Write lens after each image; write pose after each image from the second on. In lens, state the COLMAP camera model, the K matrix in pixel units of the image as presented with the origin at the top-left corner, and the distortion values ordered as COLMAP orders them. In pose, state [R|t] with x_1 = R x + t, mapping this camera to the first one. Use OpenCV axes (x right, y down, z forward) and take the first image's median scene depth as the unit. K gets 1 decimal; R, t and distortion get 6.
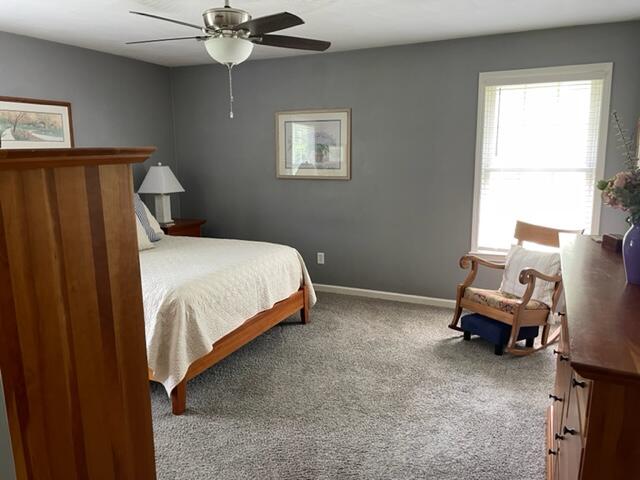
lens RADIAL K [[482.3, 0, 326.4], [0, 482.3, 240.3], [0, 0, 1]] dist [0.079259, -0.098078]
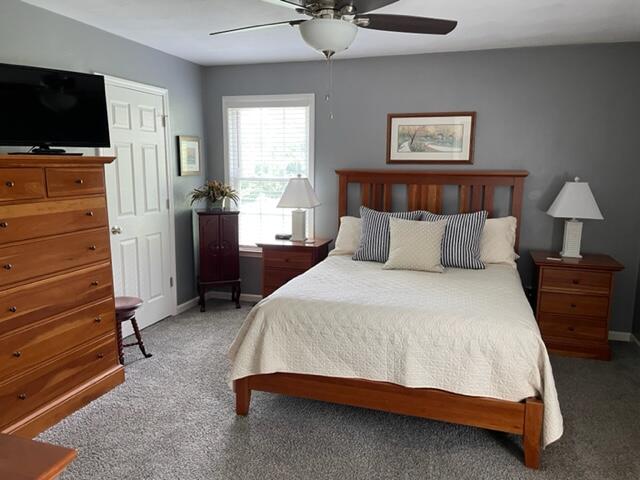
lens RADIAL K [[482.3, 0, 321.1], [0, 482.3, 239.0], [0, 0, 1]] dist [0.079259, -0.098078]
pose [[0.129705, 0.164858, -0.977752, 0.442675], [-0.190195, 0.971908, 0.138642, -0.119187], [0.973141, 0.167981, 0.157416, 0.630909]]
